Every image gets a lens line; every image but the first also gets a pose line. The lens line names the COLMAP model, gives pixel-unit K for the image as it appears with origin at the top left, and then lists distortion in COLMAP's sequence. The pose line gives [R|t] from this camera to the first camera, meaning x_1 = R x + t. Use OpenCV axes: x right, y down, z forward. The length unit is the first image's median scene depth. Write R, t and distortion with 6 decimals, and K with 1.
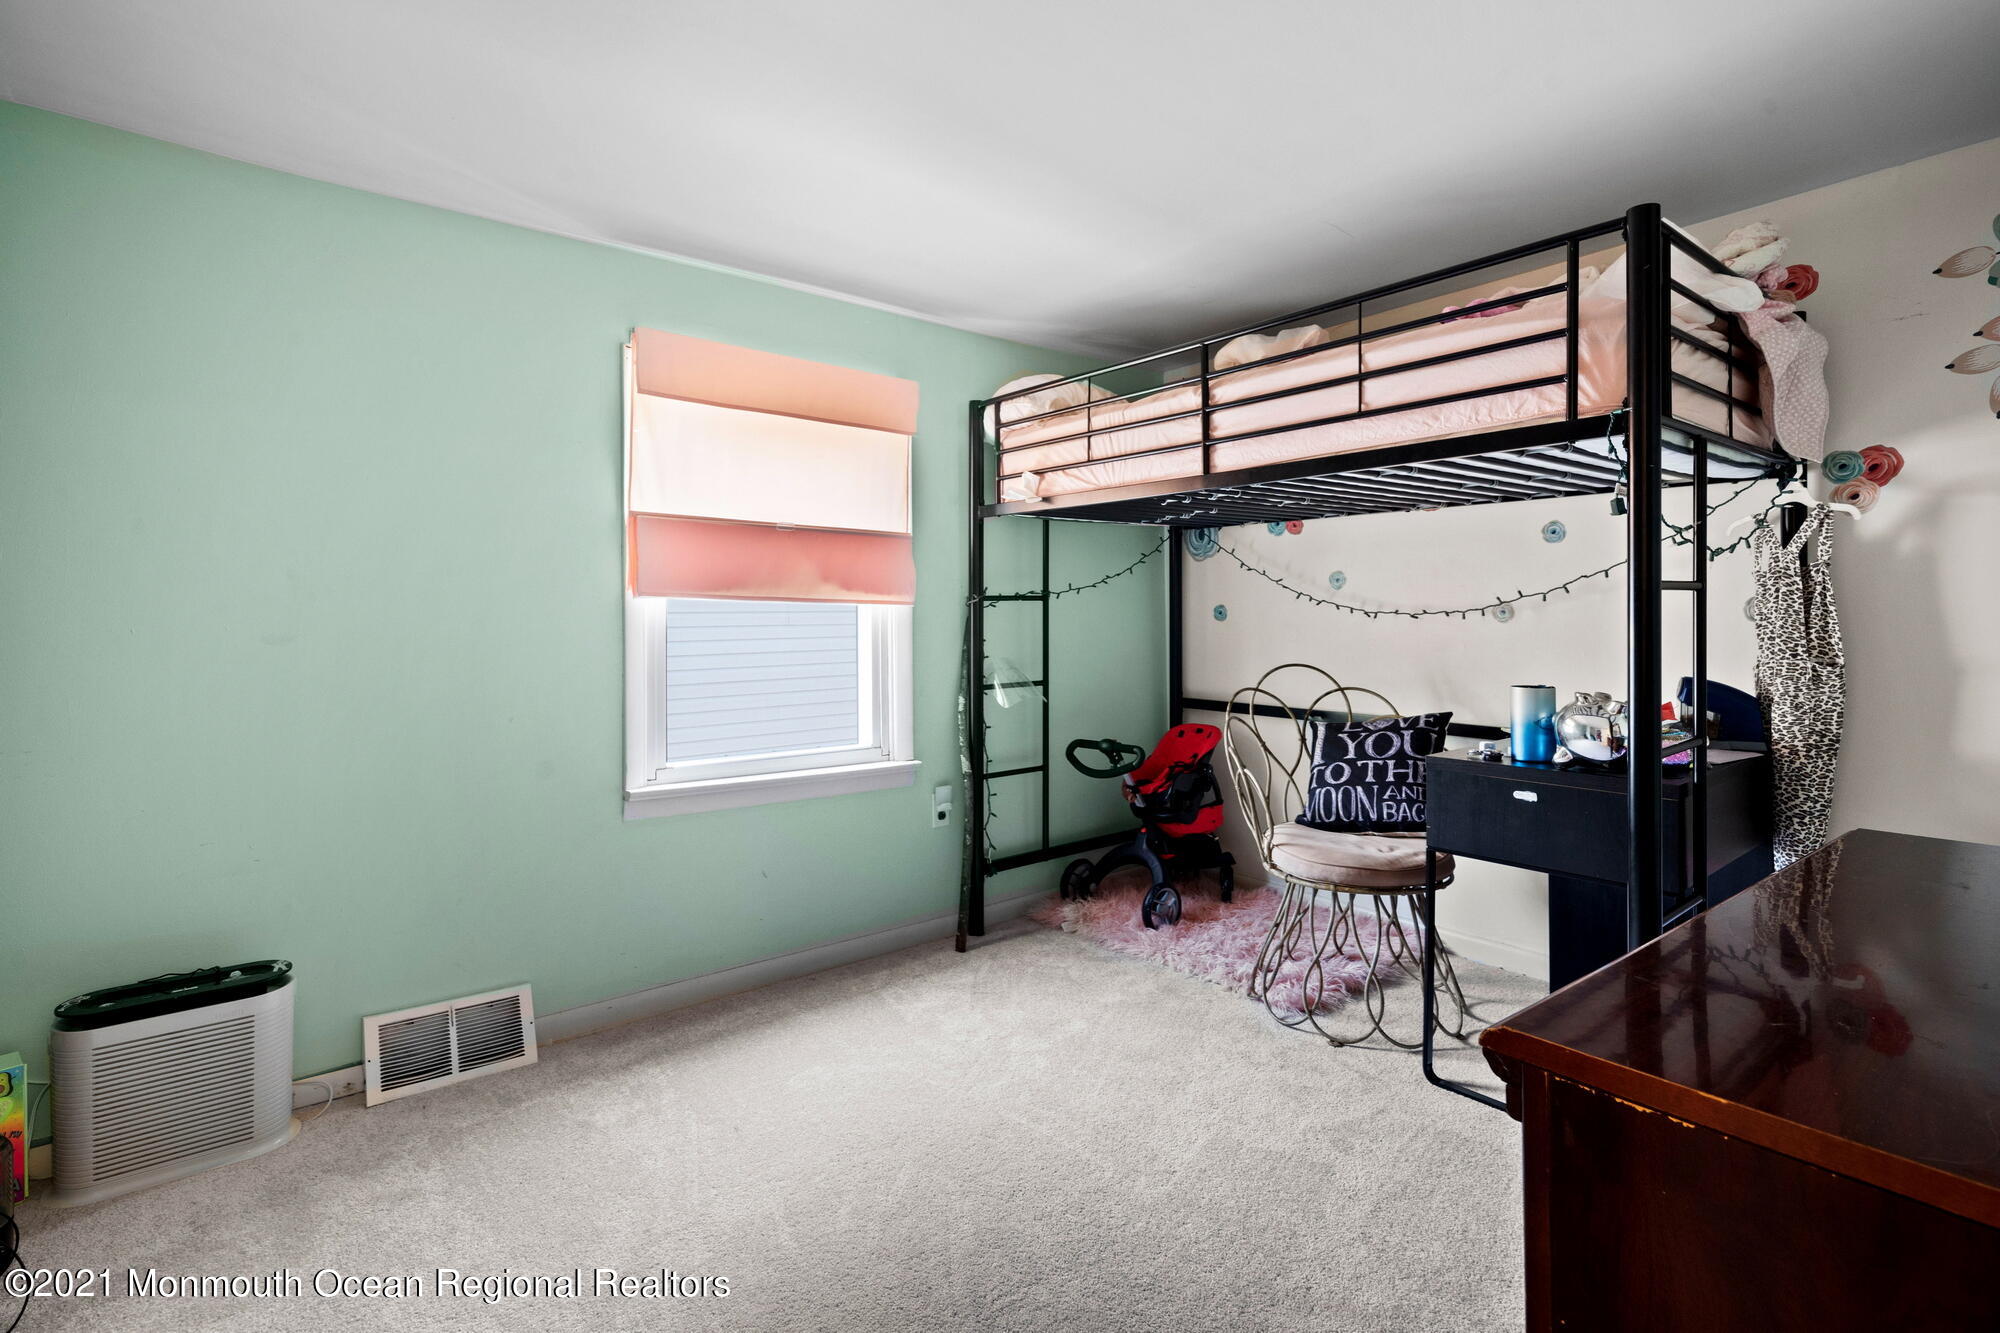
lens RADIAL K [[974.8, 0, 997.7], [0, 974.8, 586.9], [0, 0, 1]] dist [0.001398, 0.000110]
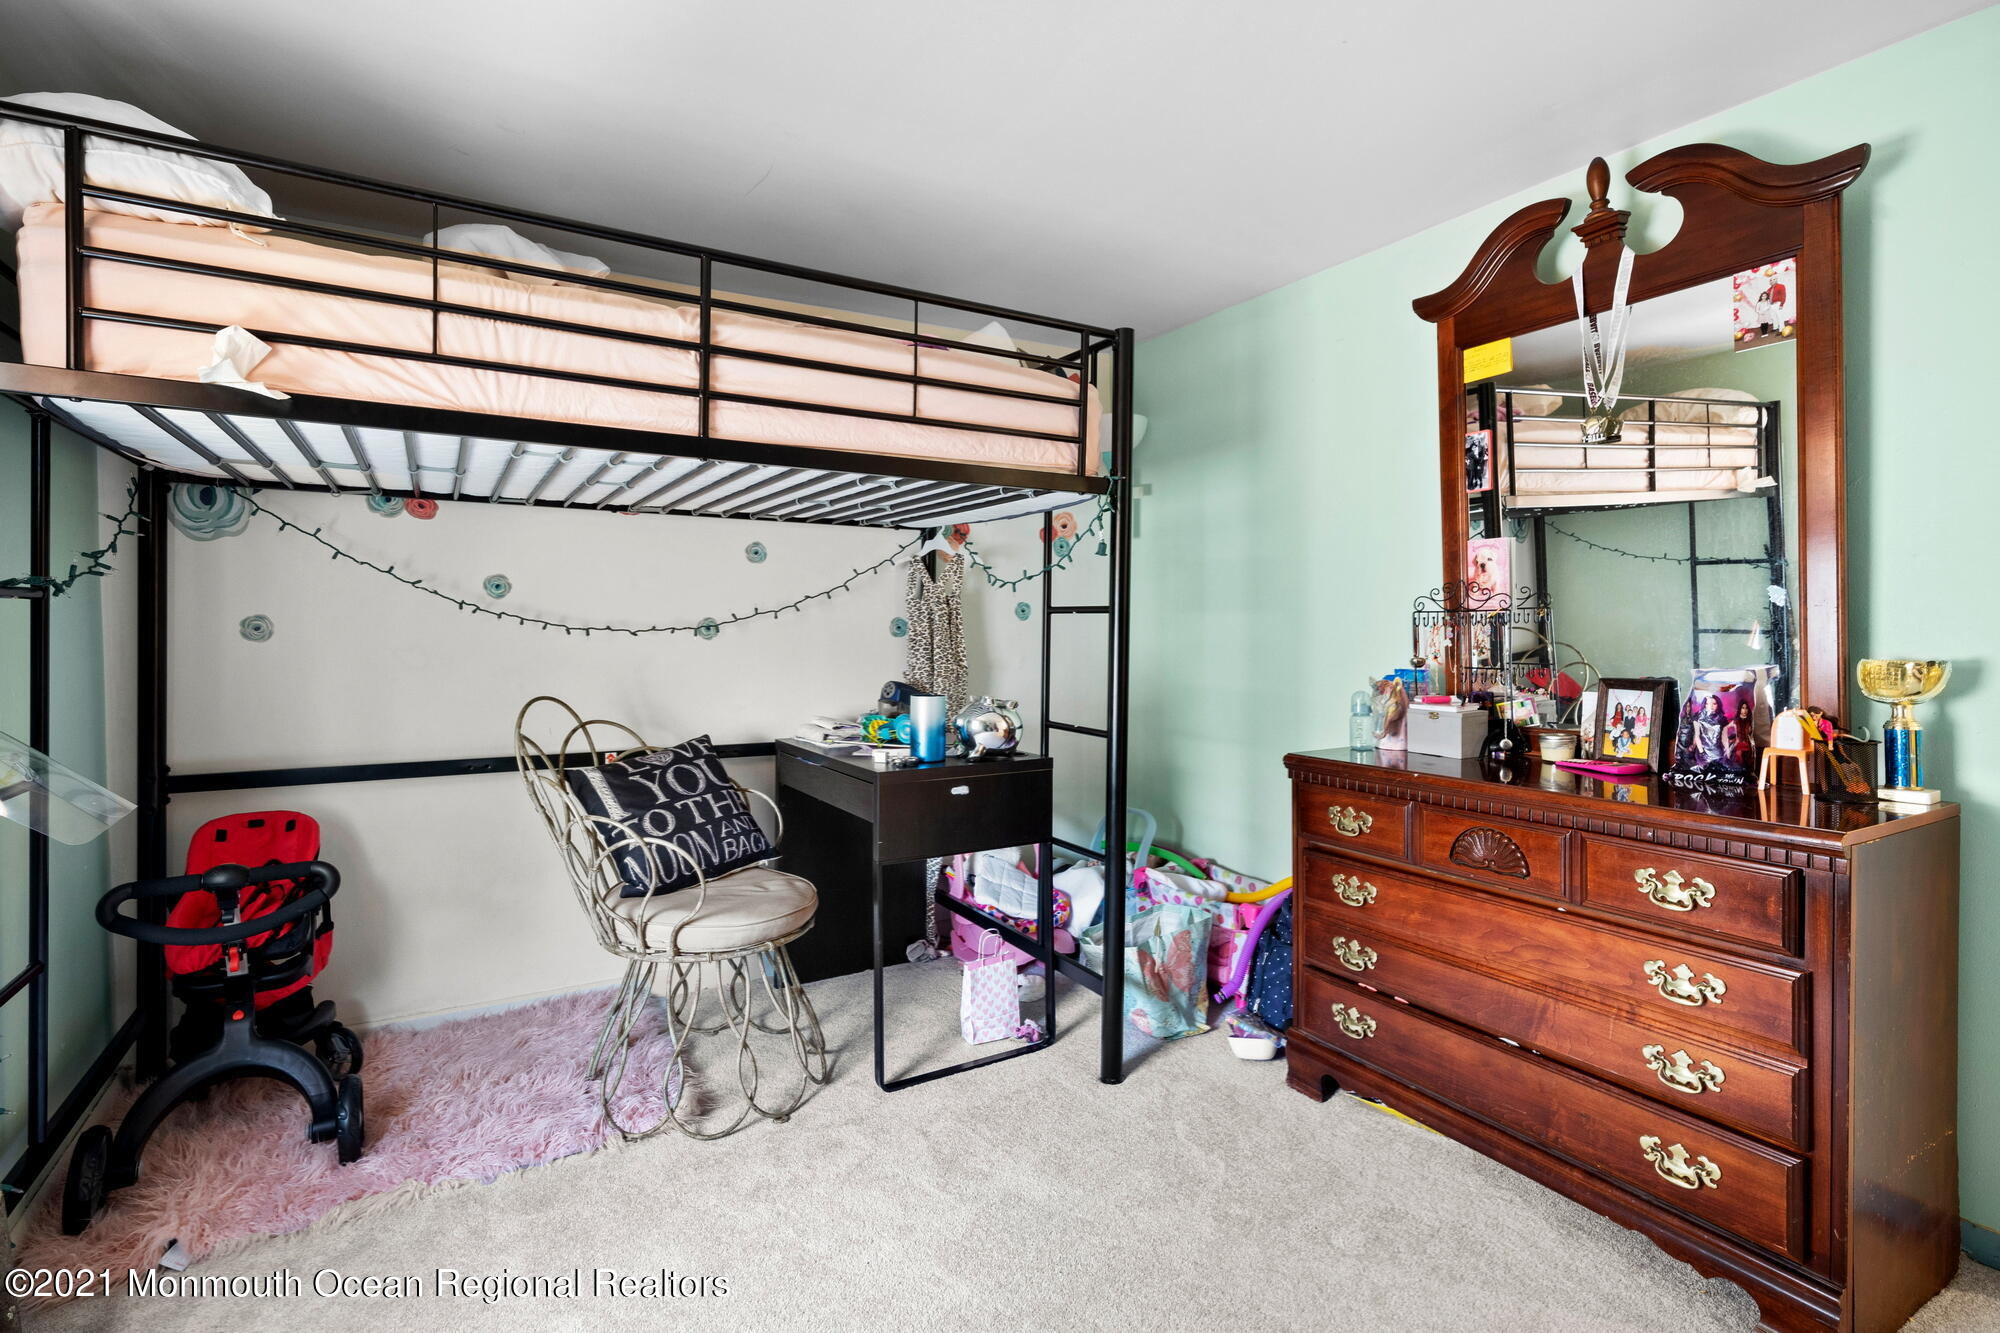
lens RADIAL K [[939.0, 0, 1000.7], [0, 939.0, 635.5], [0, 0, 1]] dist [0.000420, 0.000048]
pose [[0.121512, -0.003543, 0.992584, -0.421895], [-0.027740, 0.999591, 0.006964, 0.019470], [-0.992202, -0.028380, 0.121364, 0.643878]]
